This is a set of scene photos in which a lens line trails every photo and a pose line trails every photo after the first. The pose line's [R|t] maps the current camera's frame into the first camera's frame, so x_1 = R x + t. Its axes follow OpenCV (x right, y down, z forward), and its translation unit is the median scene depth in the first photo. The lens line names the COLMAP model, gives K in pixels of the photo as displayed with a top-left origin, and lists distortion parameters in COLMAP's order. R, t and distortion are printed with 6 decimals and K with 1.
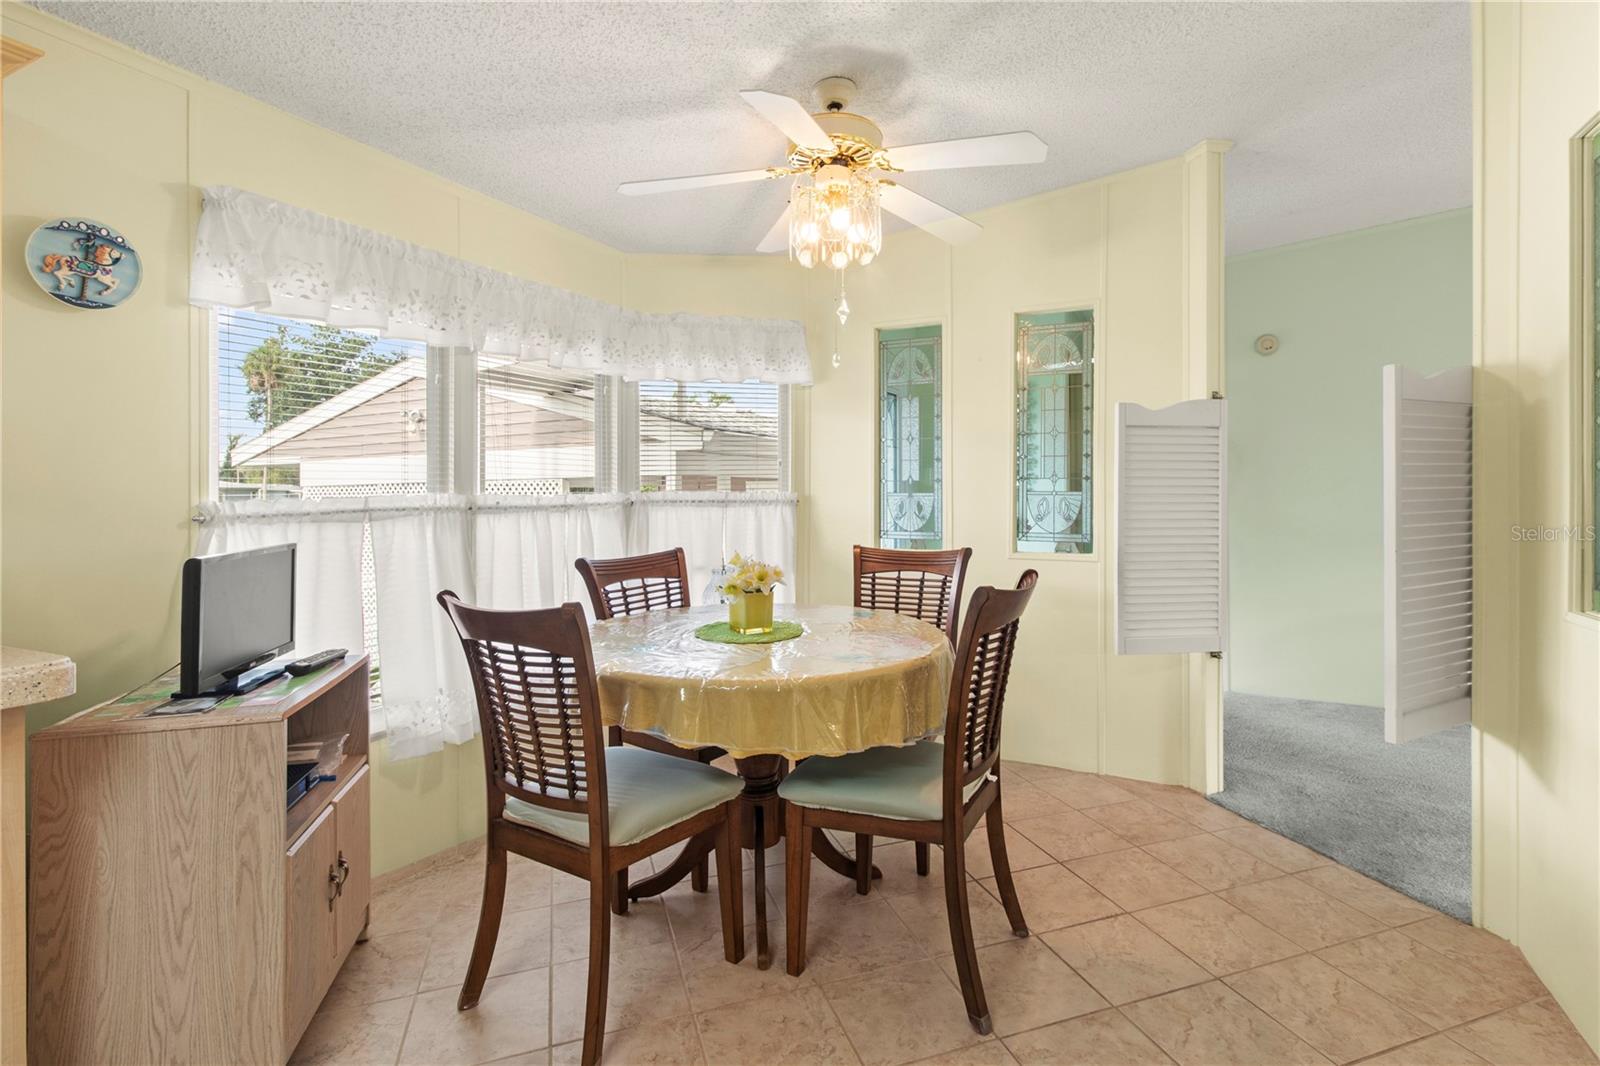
lens RADIAL K [[758.2, 0, 820.1], [0, 758.2, 492.4], [0, 0, 1]] dist [0.000927, -0.000220]
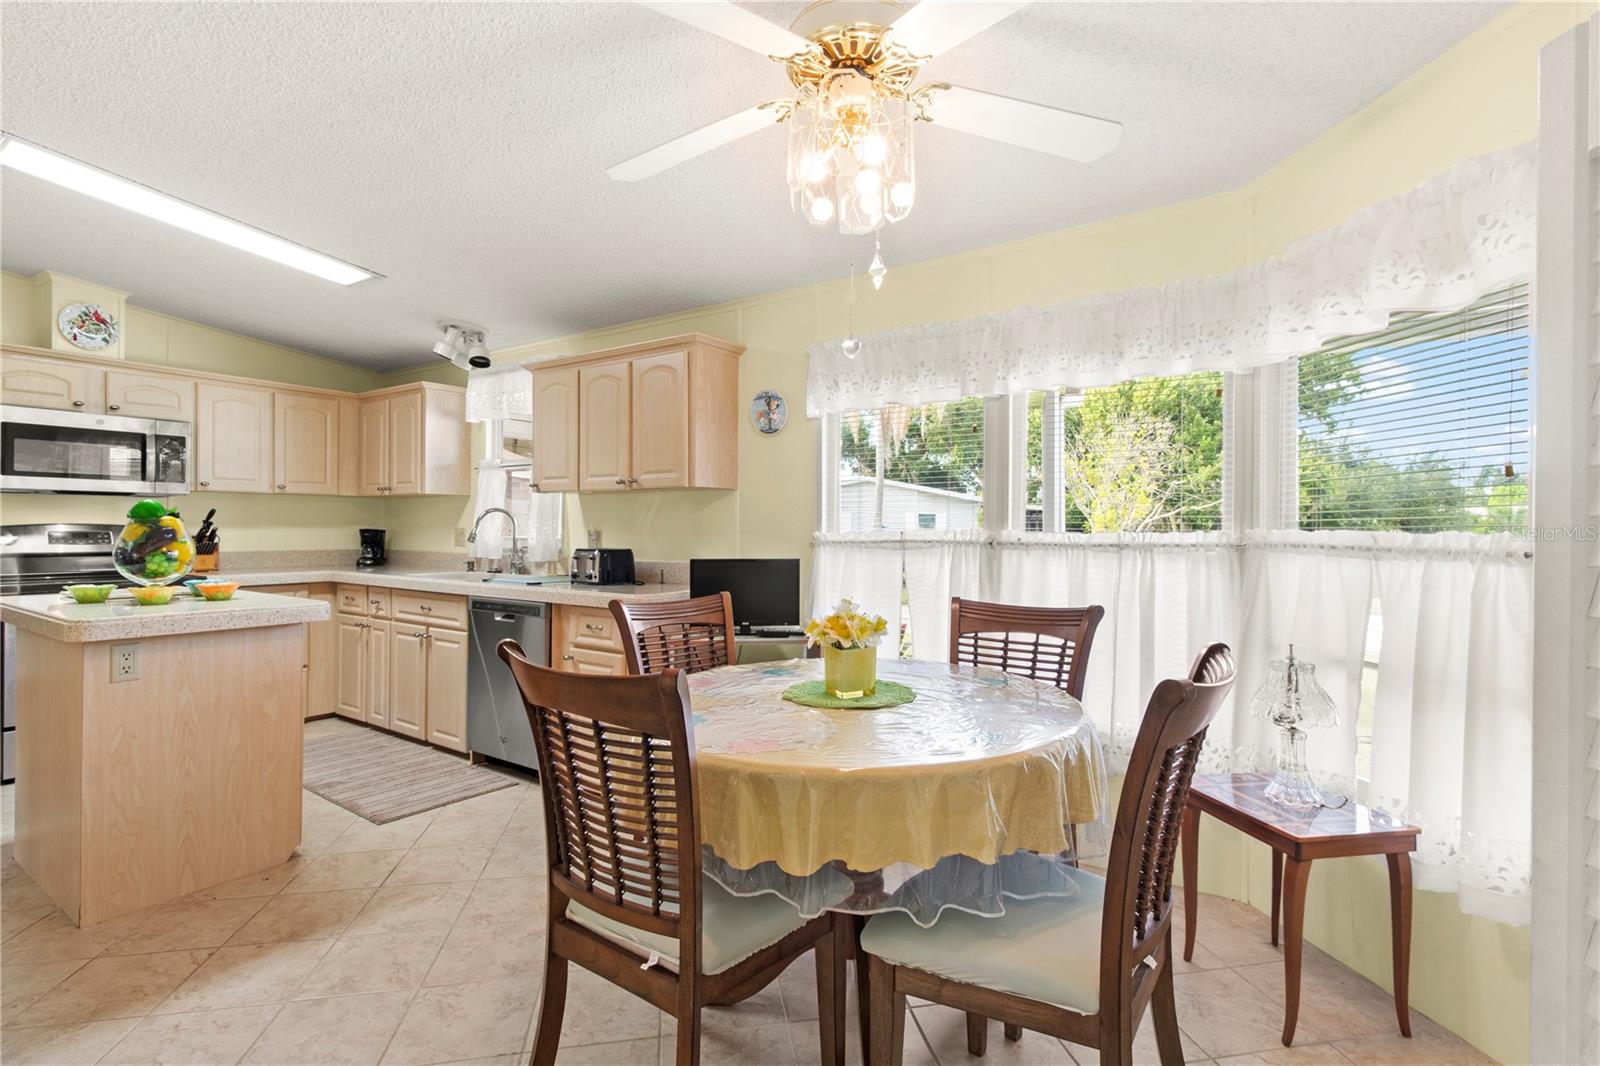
lens RADIAL K [[743.7, 0, 812.5], [0, 743.7, 532.1], [0, 0, 1]] dist [-0.001400, 0.000440]
pose [[-0.122082, 0.006198, -0.992501, 0.566679], [-0.007878, 0.999943, 0.007214, 0.000086], [0.992489, 0.008699, -0.122026, 0.802113]]
